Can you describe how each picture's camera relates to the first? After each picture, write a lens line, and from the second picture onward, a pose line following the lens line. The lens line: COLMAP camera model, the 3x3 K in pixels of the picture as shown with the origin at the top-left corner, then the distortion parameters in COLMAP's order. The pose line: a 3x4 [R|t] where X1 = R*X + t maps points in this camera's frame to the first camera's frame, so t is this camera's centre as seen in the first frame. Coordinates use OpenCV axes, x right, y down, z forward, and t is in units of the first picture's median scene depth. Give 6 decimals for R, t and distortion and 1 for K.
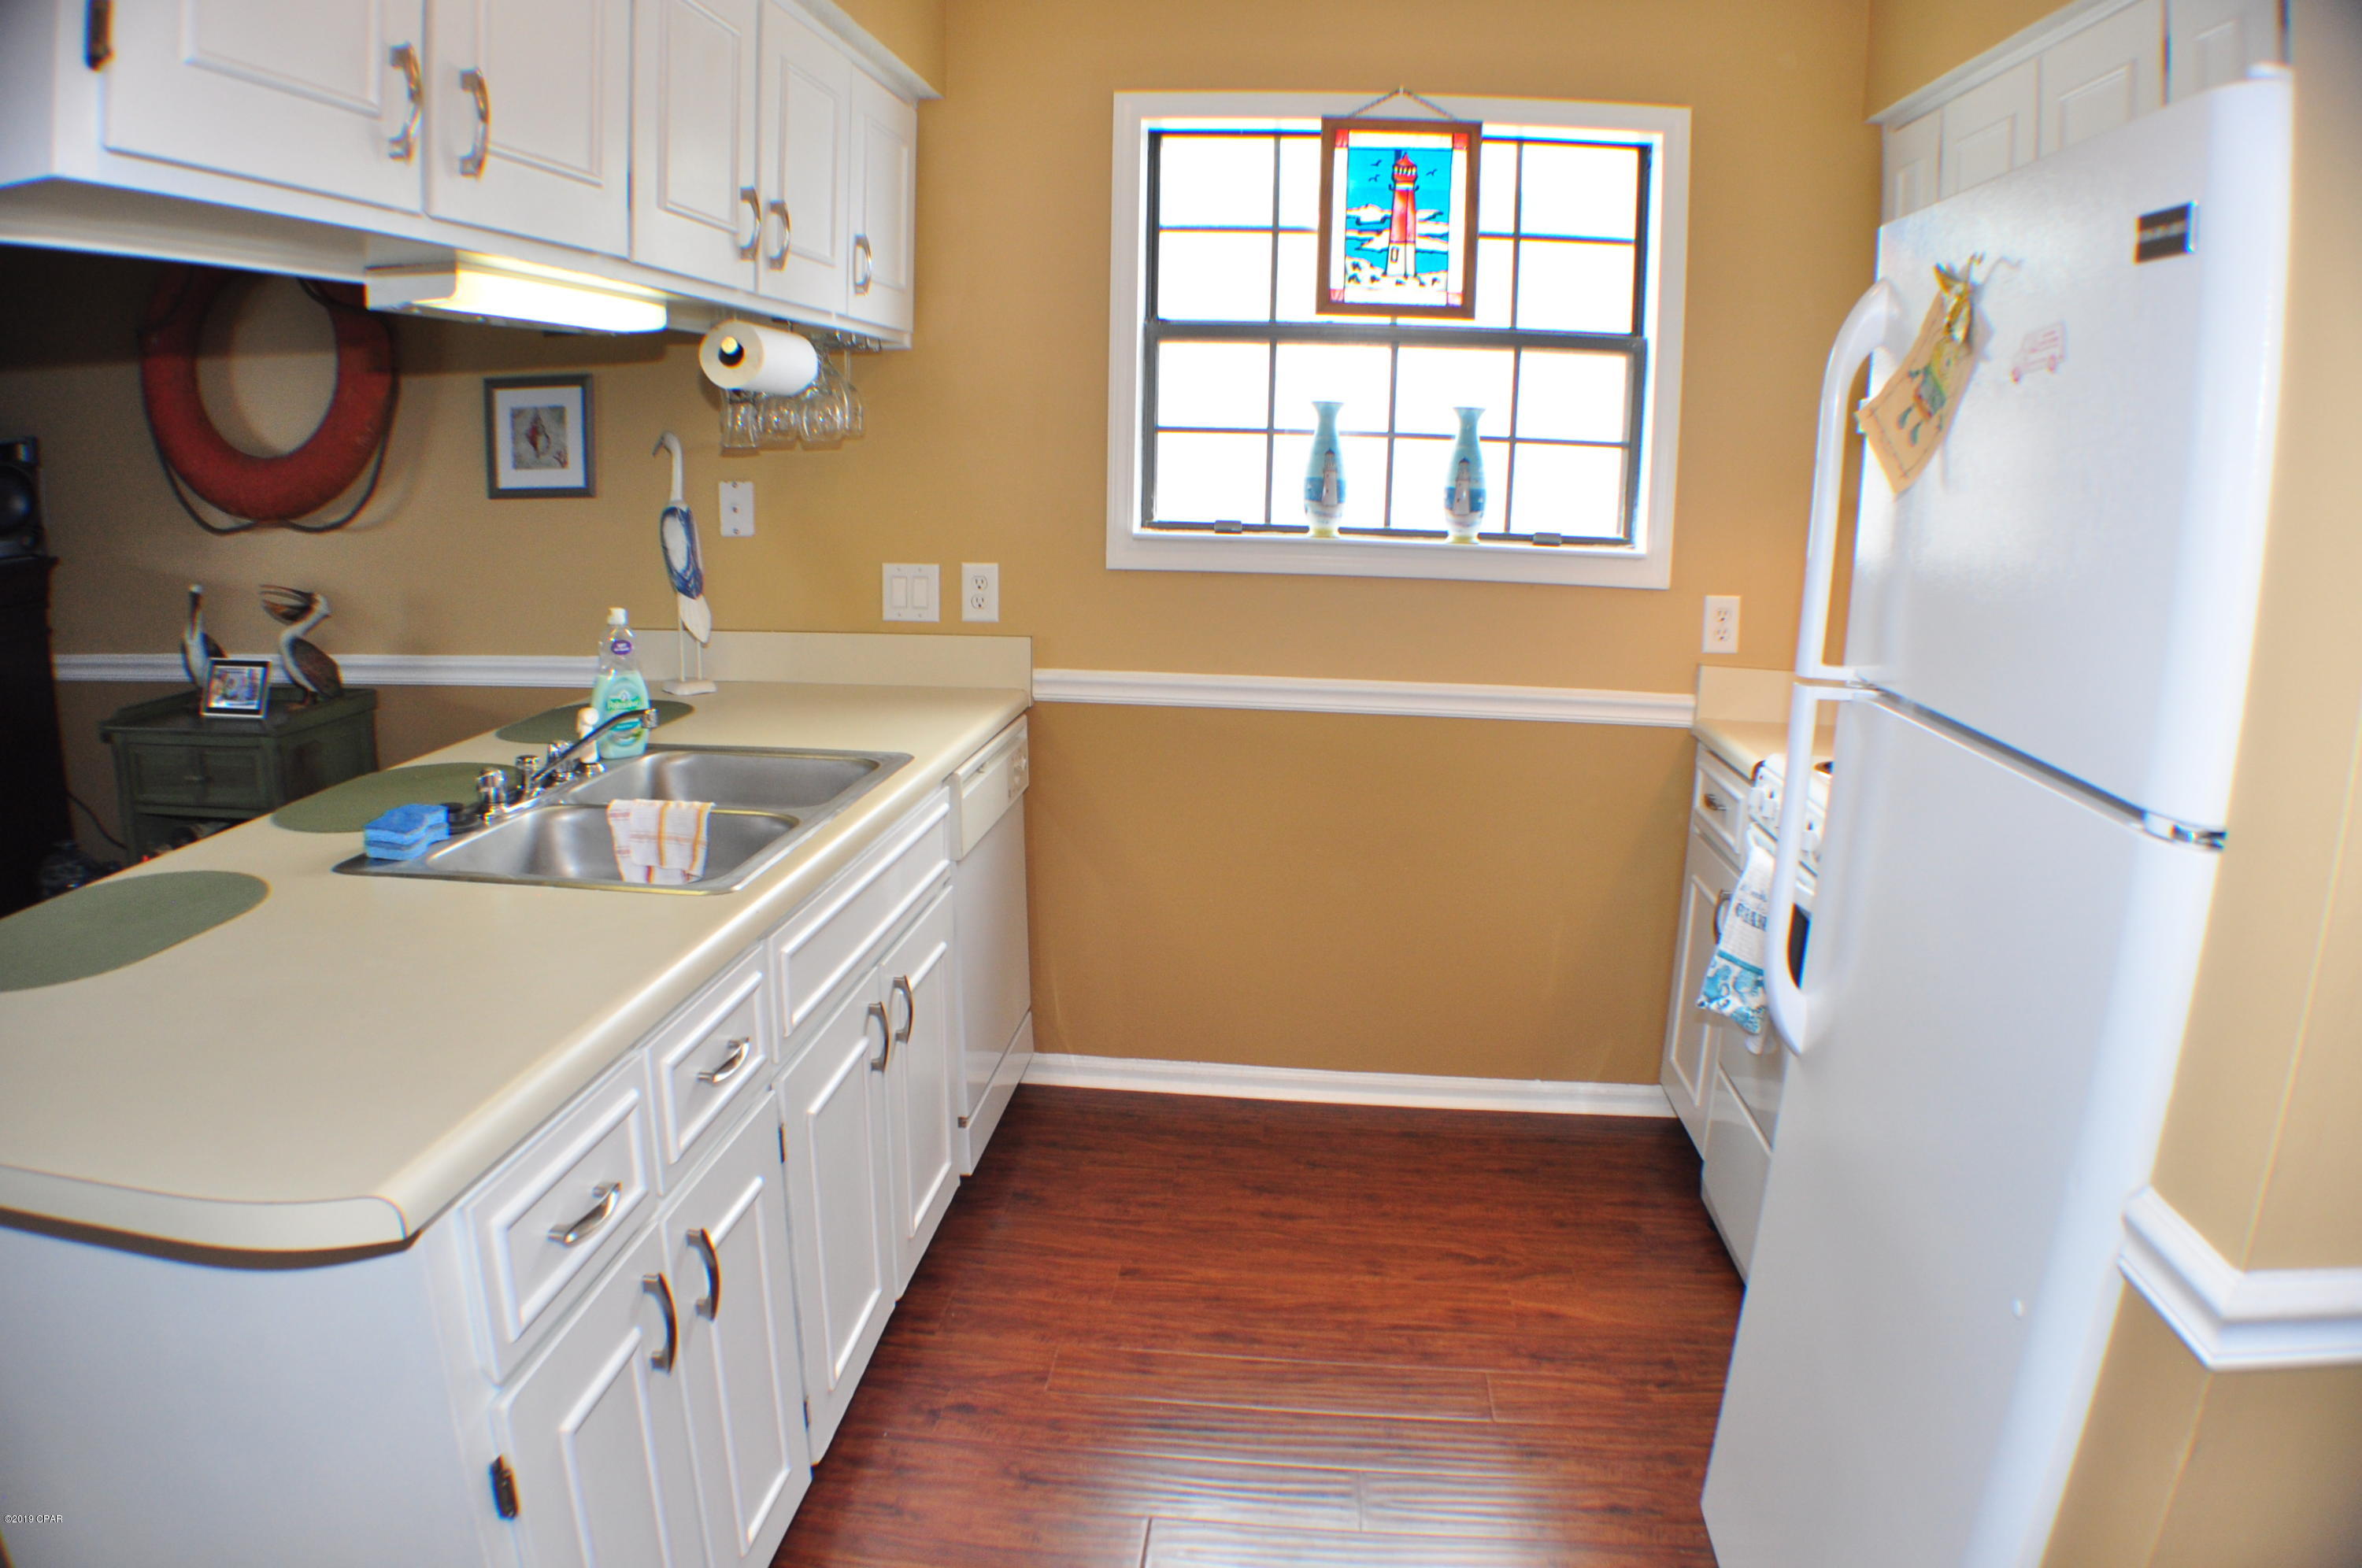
lens RADIAL K [[1521.1, 0, 1183.6], [0, 1521.1, 820.2], [0, 0, 1]] dist [-0.210516, 0.042291]
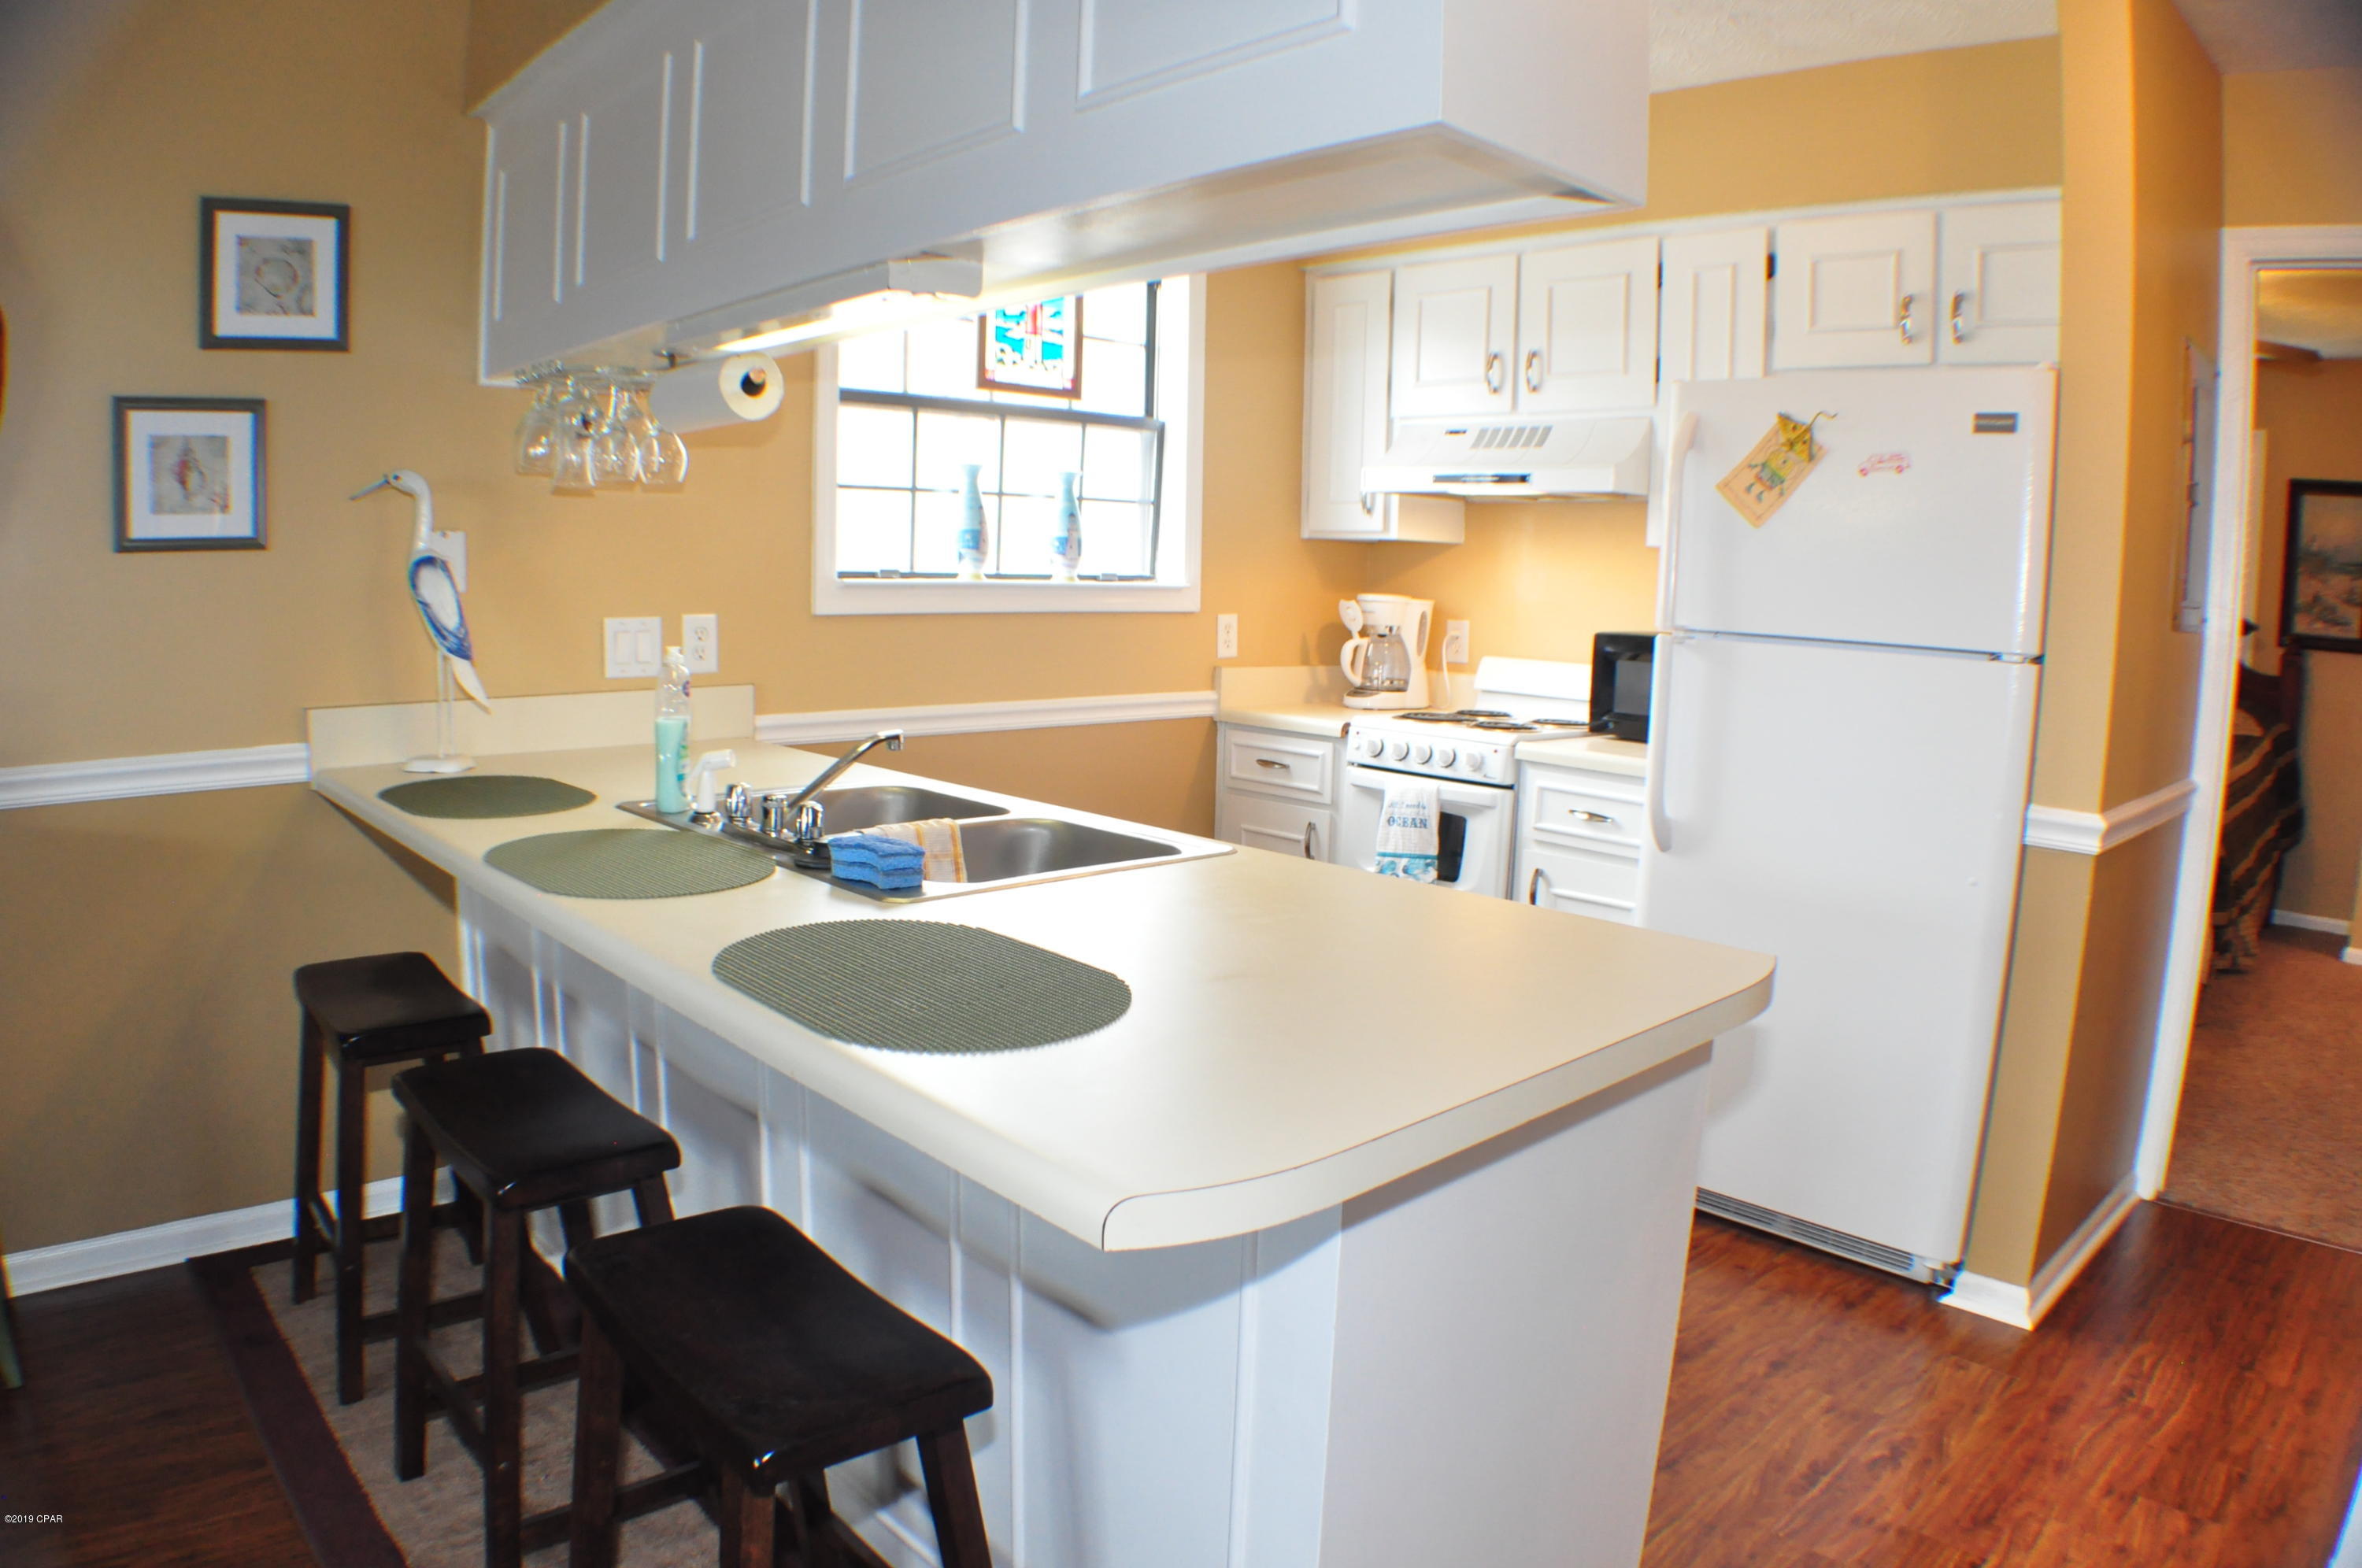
lens RADIAL K [[1521.1, 0, 1183.6], [0, 1521.1, 820.2], [0, 0, 1]] dist [-0.210516, 0.042291]
pose [[0.654598, -0.126481, 0.745321, -0.699793], [0.167641, 0.985645, 0.020028, -0.002114], [-0.737155, 0.111836, 0.666405, 0.130137]]
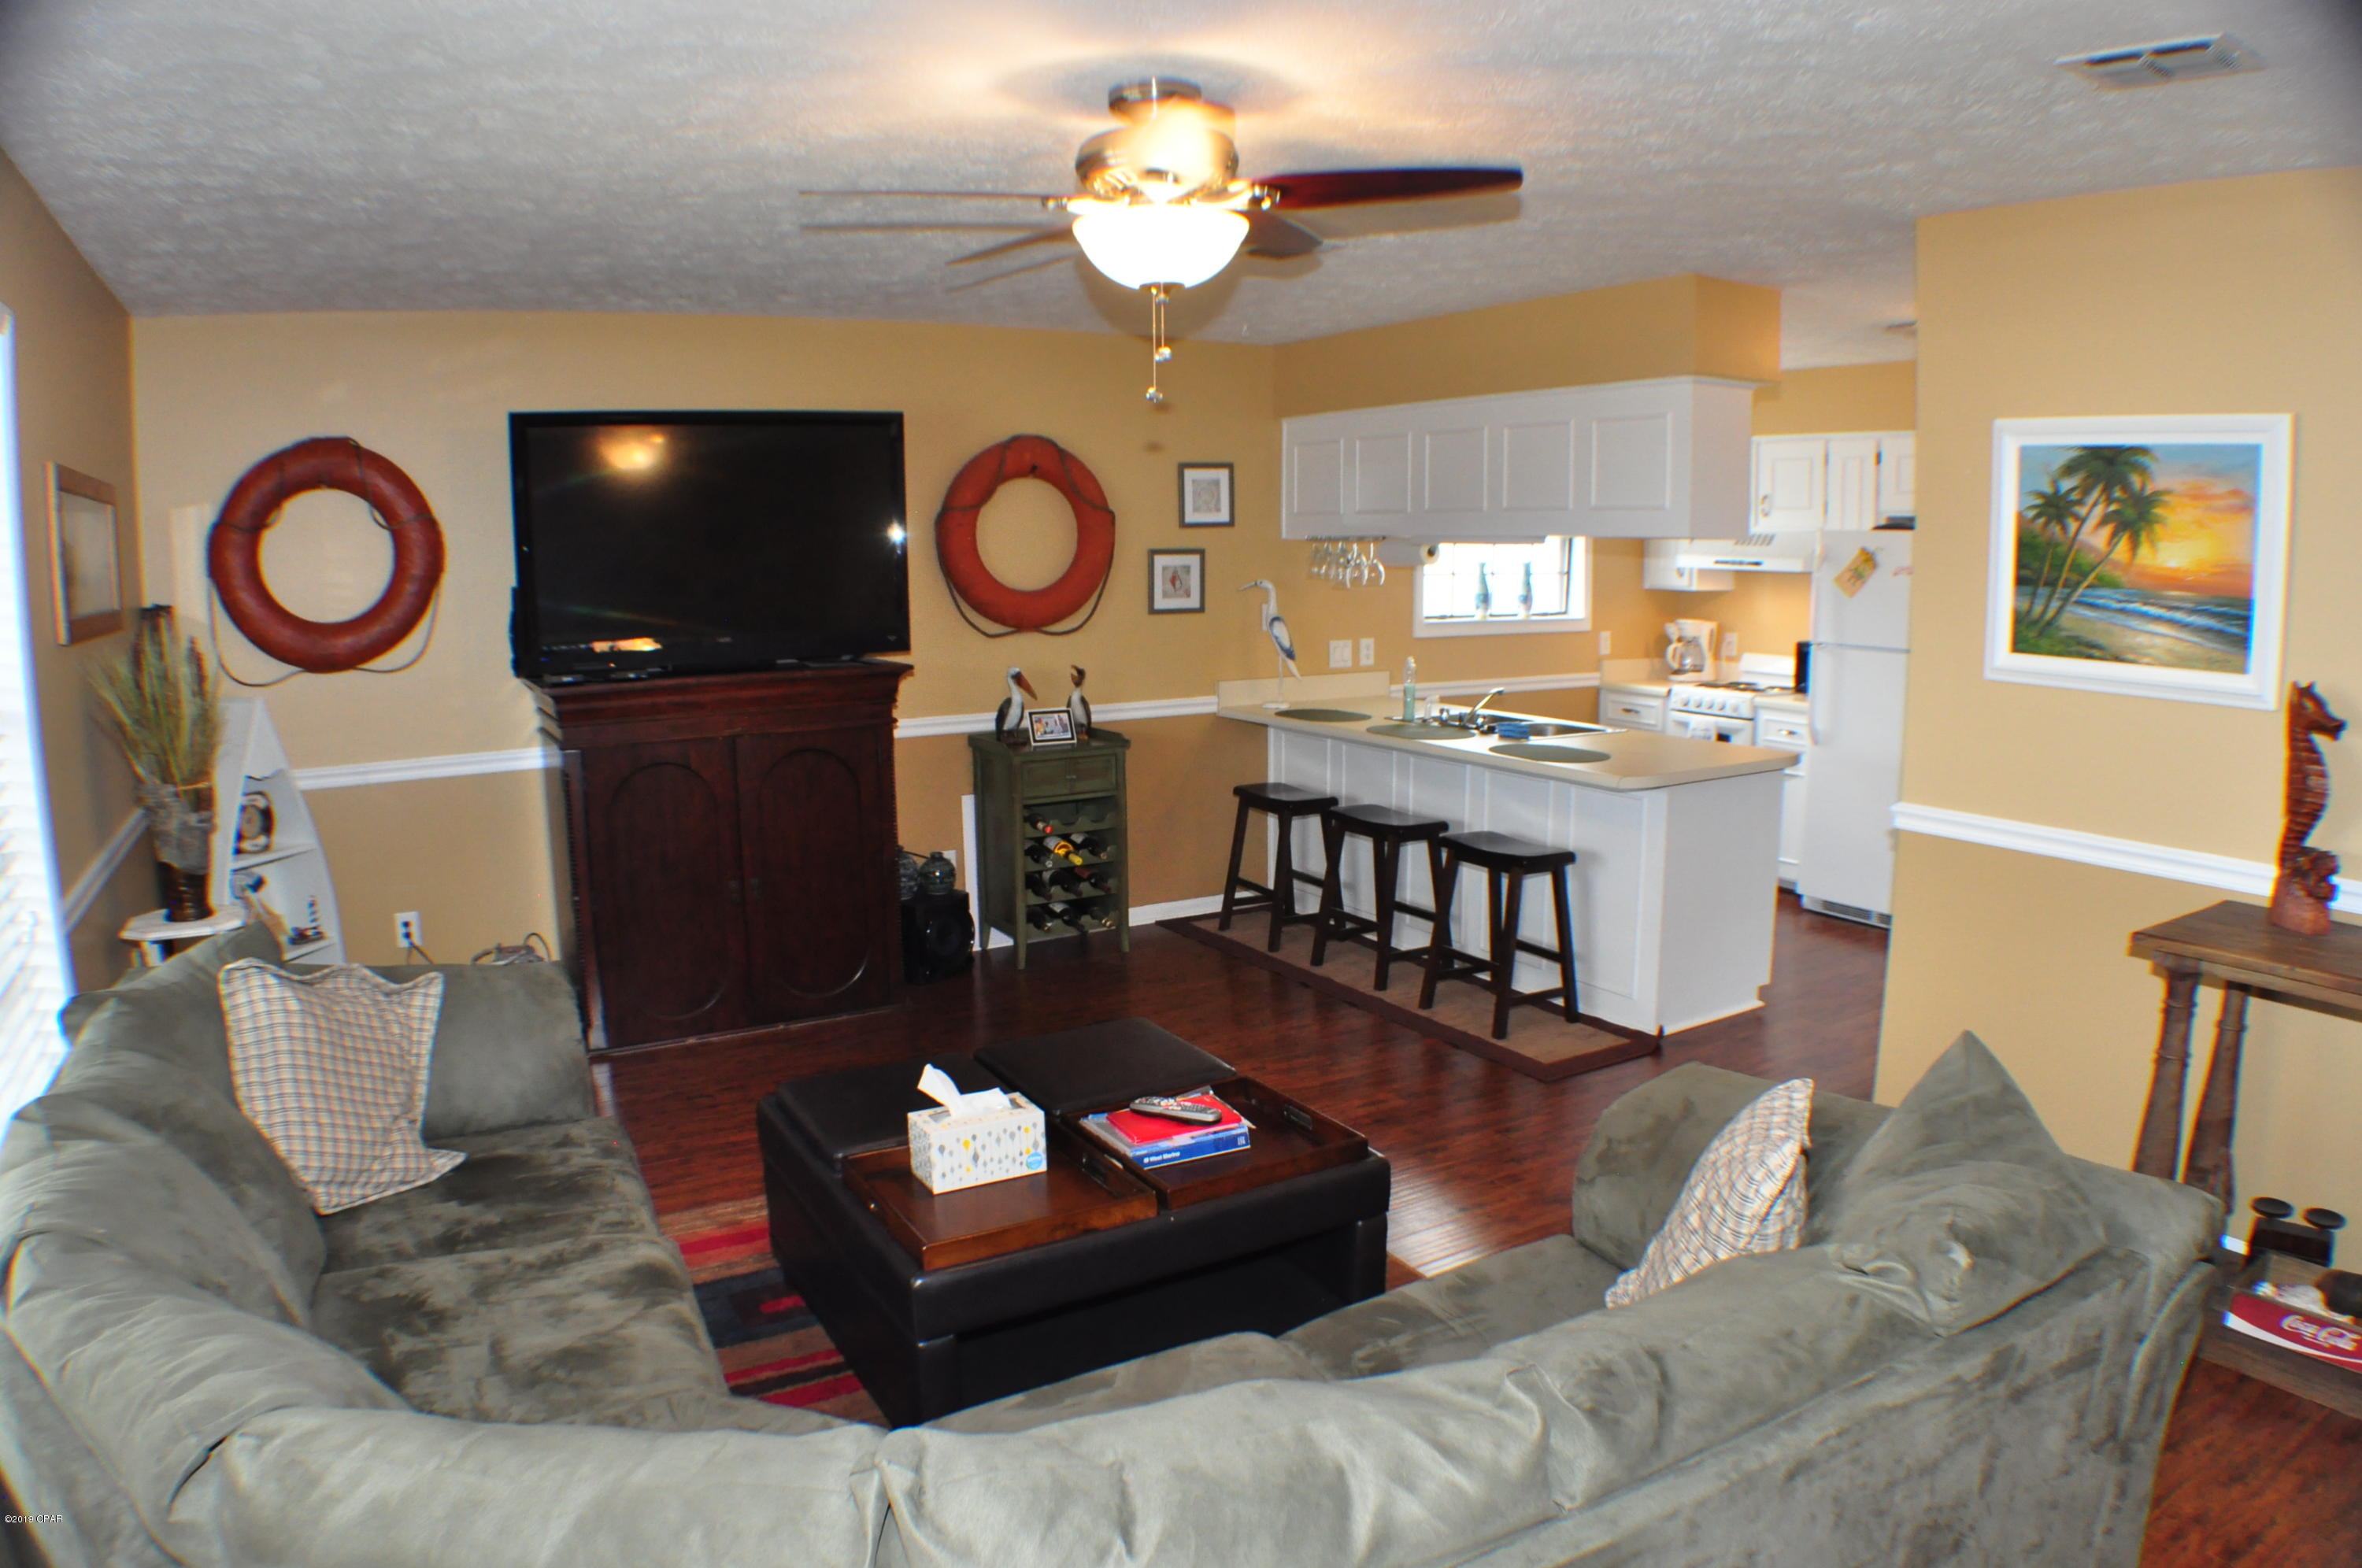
lens RADIAL K [[1521.1, 0, 1183.6], [0, 1521.1, 820.2], [0, 0, 1]] dist [-0.210516, 0.042291]
pose [[0.796430, -0.133948, 0.589709, -1.726706], [0.168148, 0.985757, -0.003185, 0.051094], [-0.580883, 0.101695, 0.807609, -0.596218]]
